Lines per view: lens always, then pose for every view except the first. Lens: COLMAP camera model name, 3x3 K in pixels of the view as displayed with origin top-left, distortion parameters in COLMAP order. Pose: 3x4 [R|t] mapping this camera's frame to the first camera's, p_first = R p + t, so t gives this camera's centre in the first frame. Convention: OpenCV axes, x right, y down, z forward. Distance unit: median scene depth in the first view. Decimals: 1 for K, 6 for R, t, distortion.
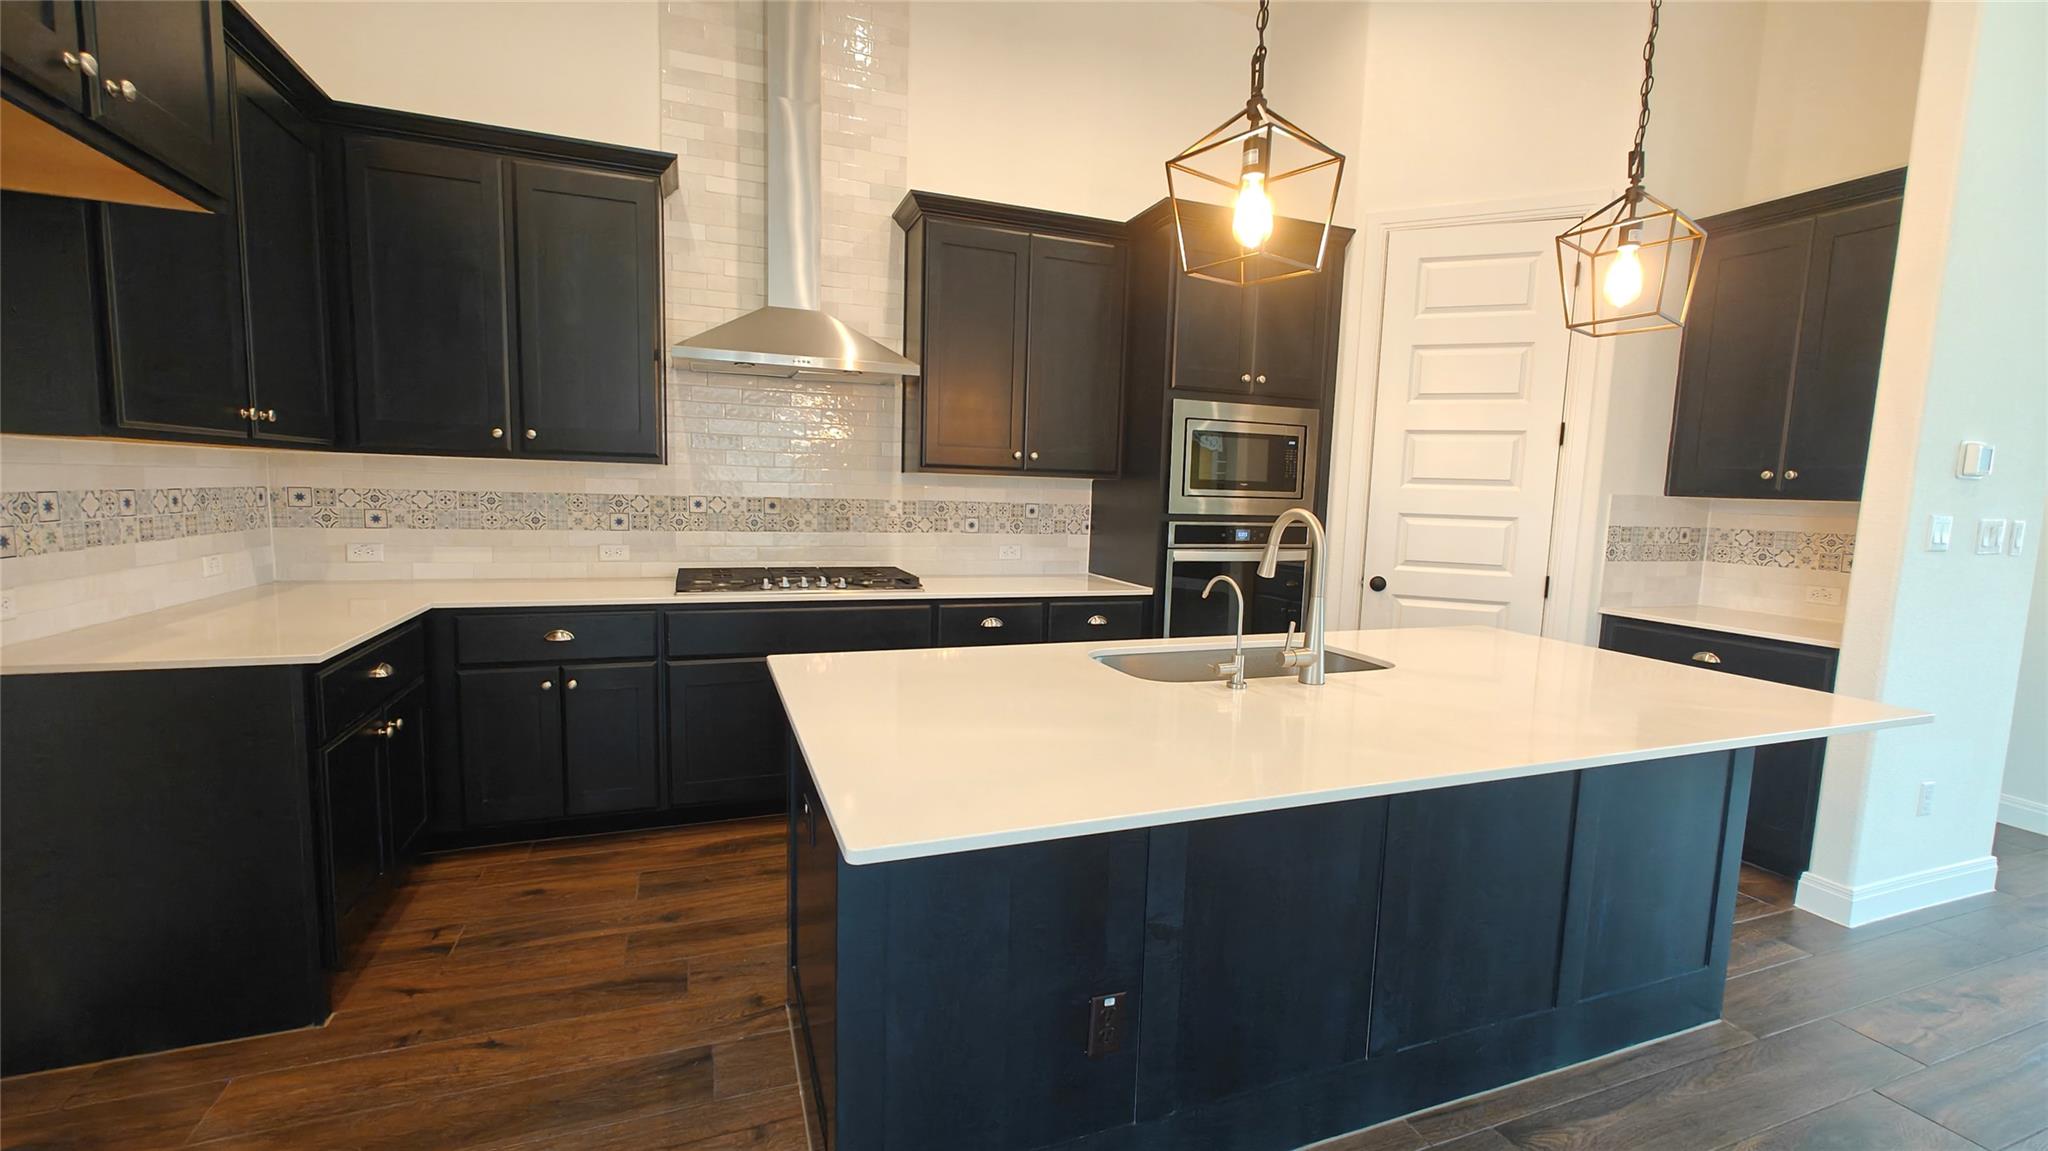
lens RADIAL K [[851.9, 0, 1025.9], [0, 851.9, 578.3], [0, 0, 1]] dist [-0.002022, 0.000190]
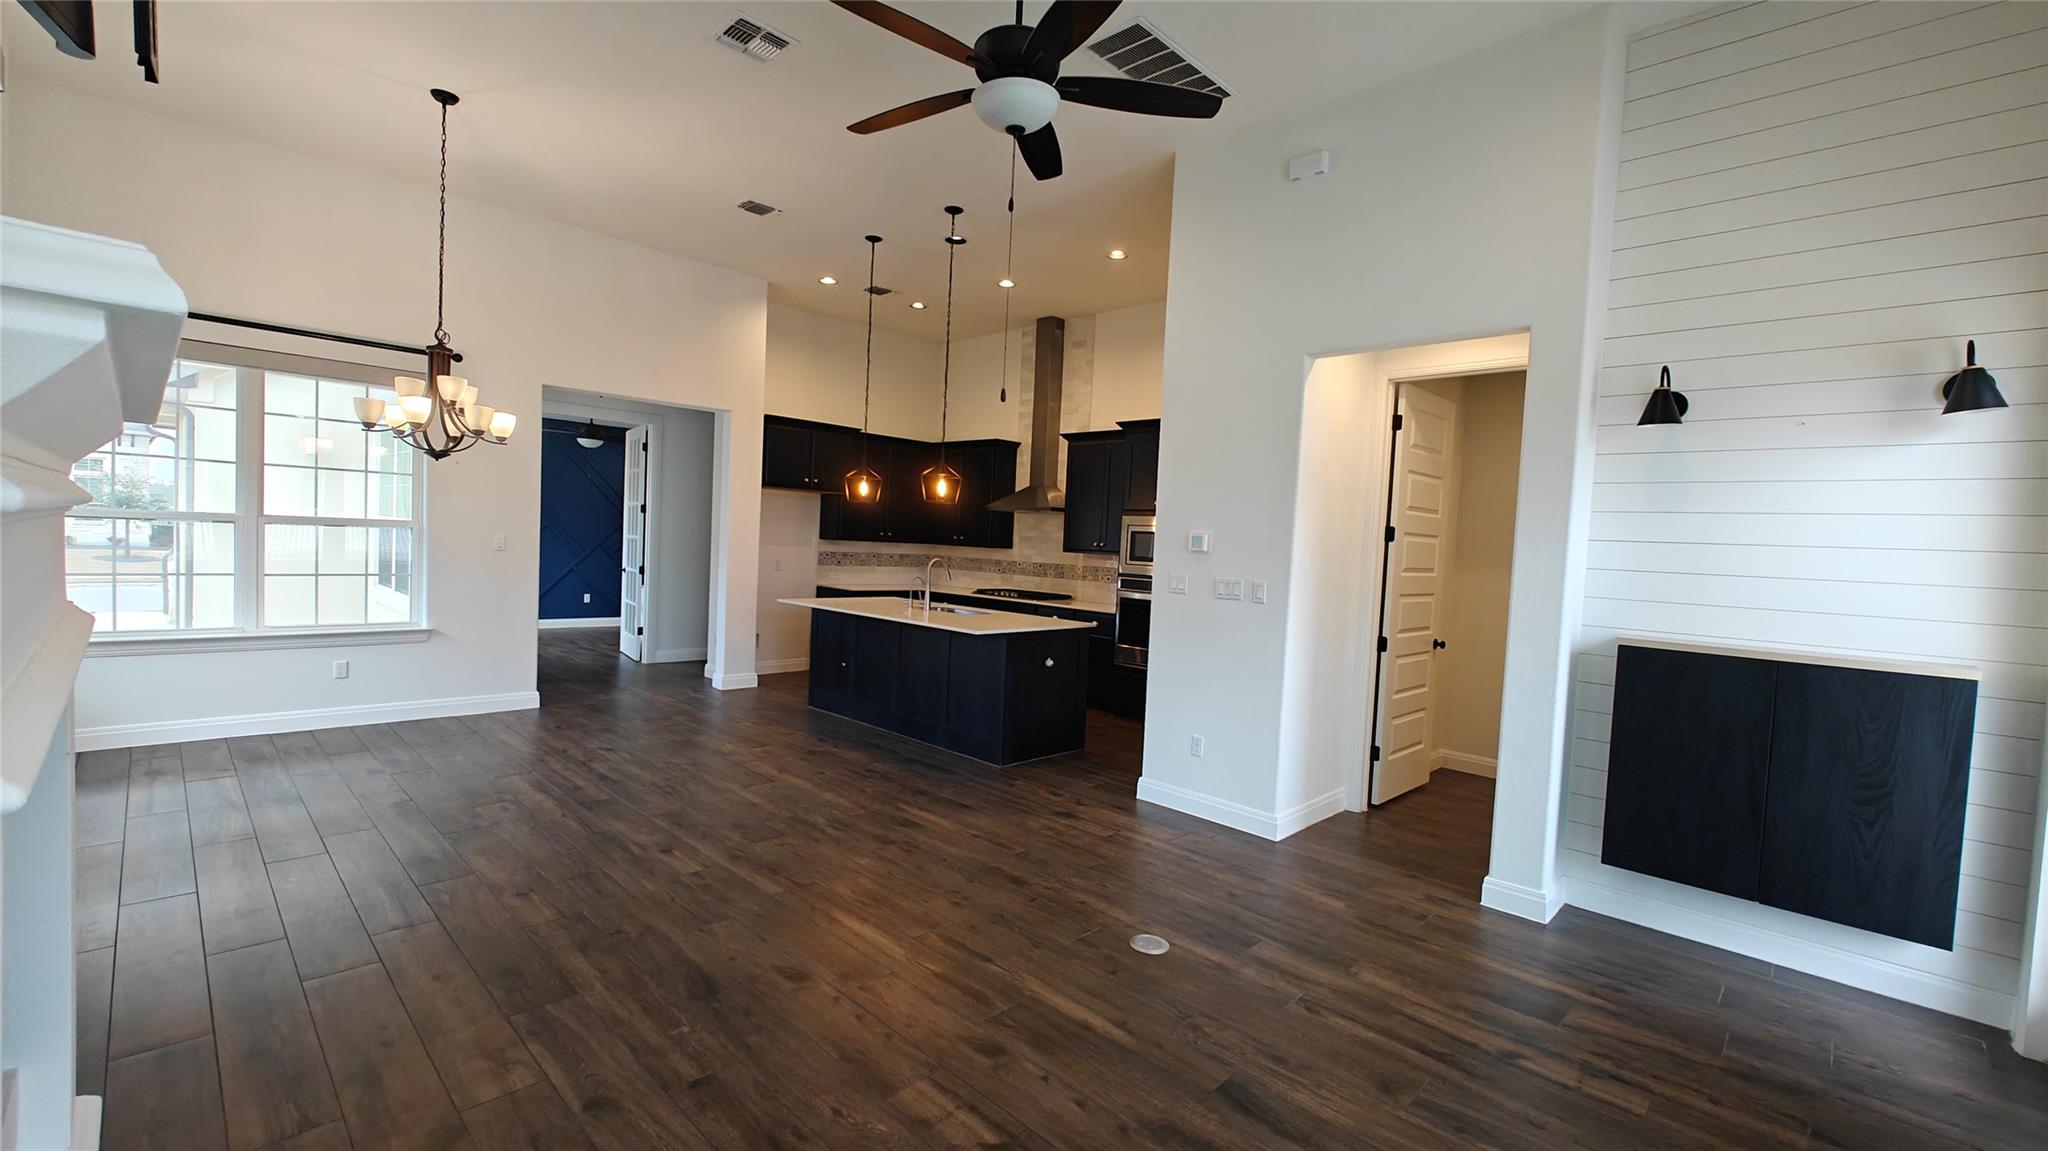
lens RADIAL K [[851.9, 0, 1025.9], [0, 851.9, 578.3], [0, 0, 1]] dist [-0.002022, 0.000190]
pose [[0.419517, 0.029610, -0.907265, 1.919998], [-0.133581, 0.990601, -0.029437, 0.024992], [0.897865, 0.133542, 0.419529, -0.027389]]
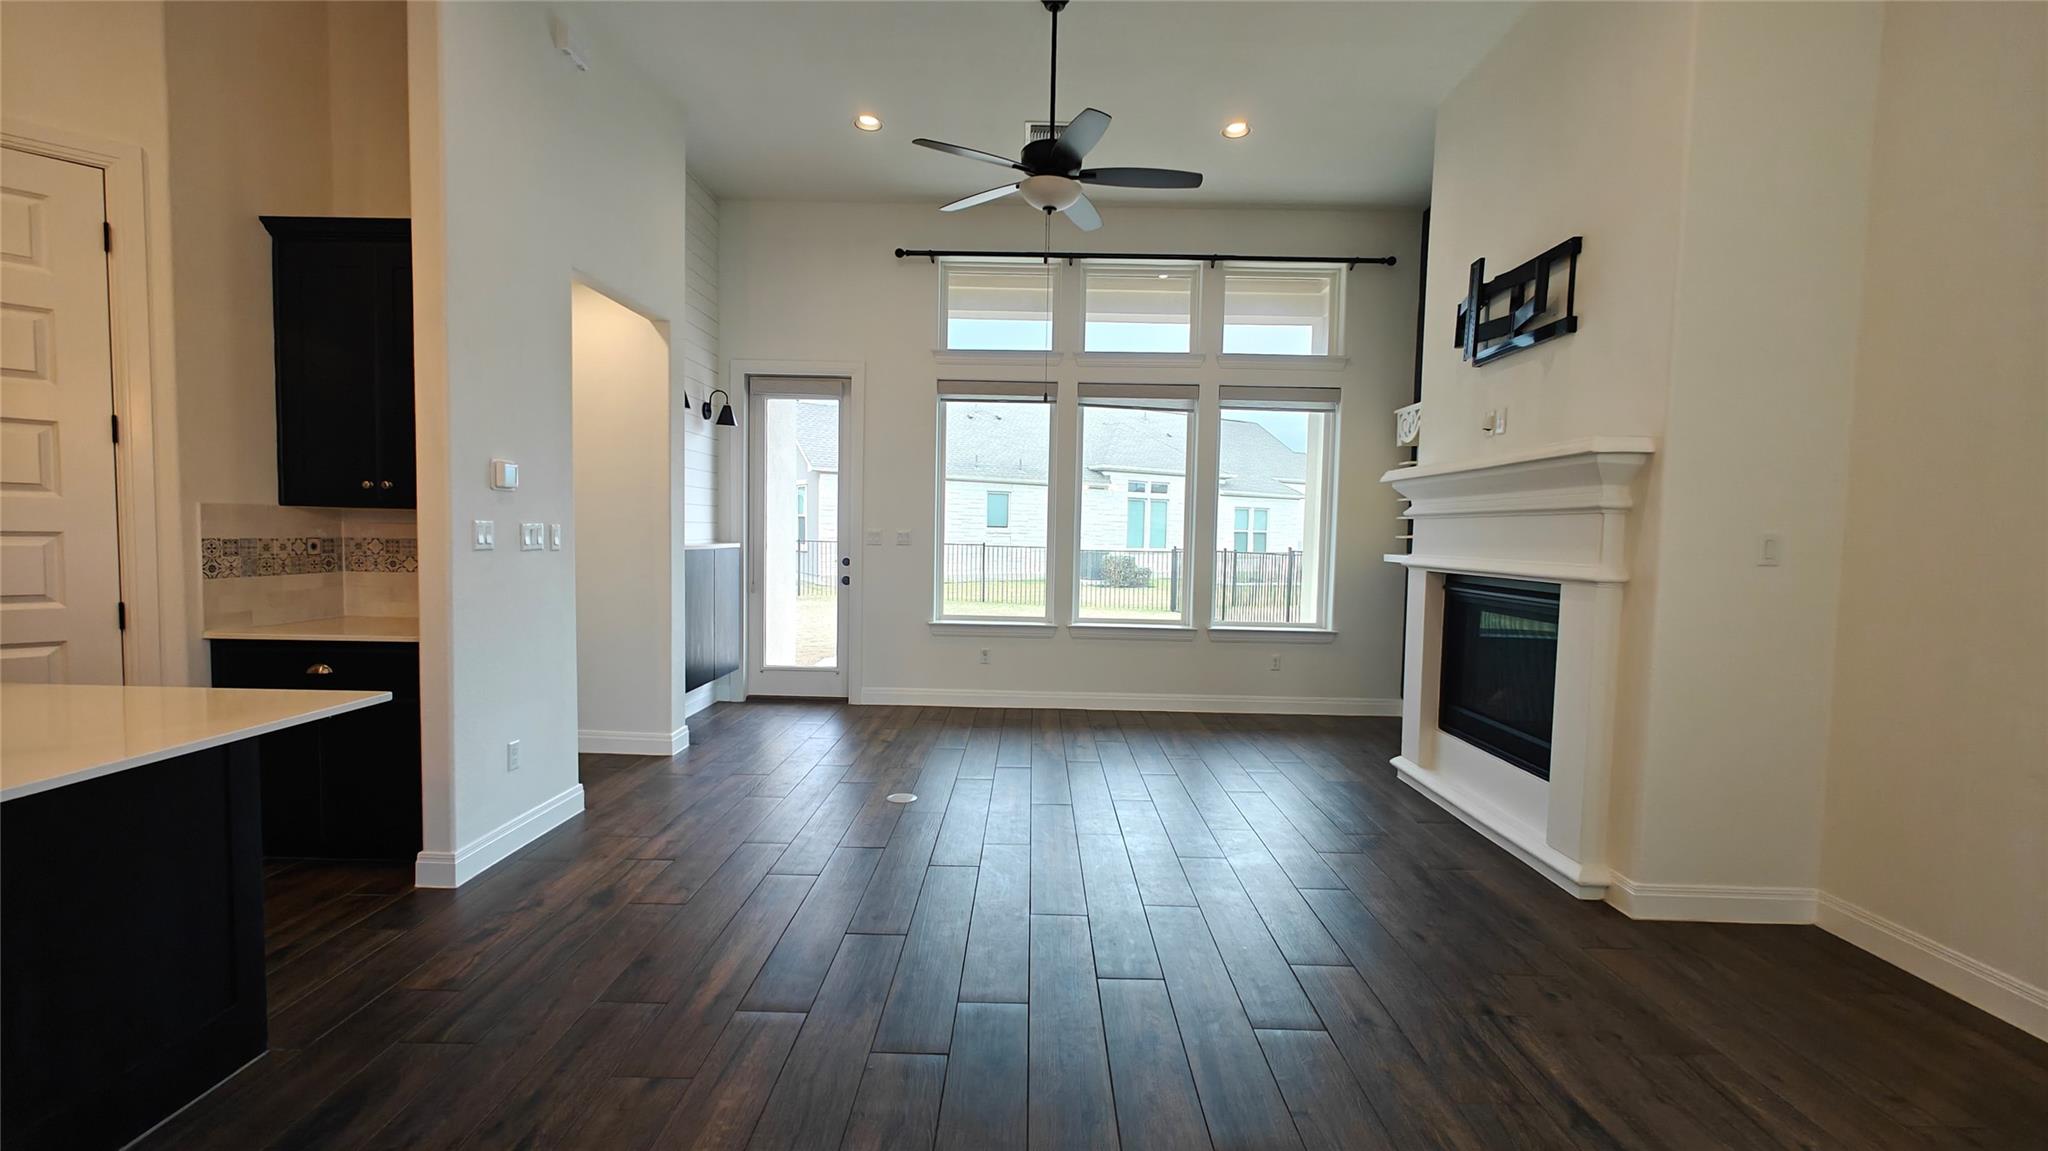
lens RADIAL K [[858.1, 0, 1024.0], [0, 858.1, 575.5], [0, 0, 1]] dist [0.000390, 0.000105]
pose [[0.367689, -0.070972, 0.927237, 0.172830], [0.093539, 0.994849, 0.039055, 0.020838], [-0.925233, 0.072373, 0.372433, -0.111499]]
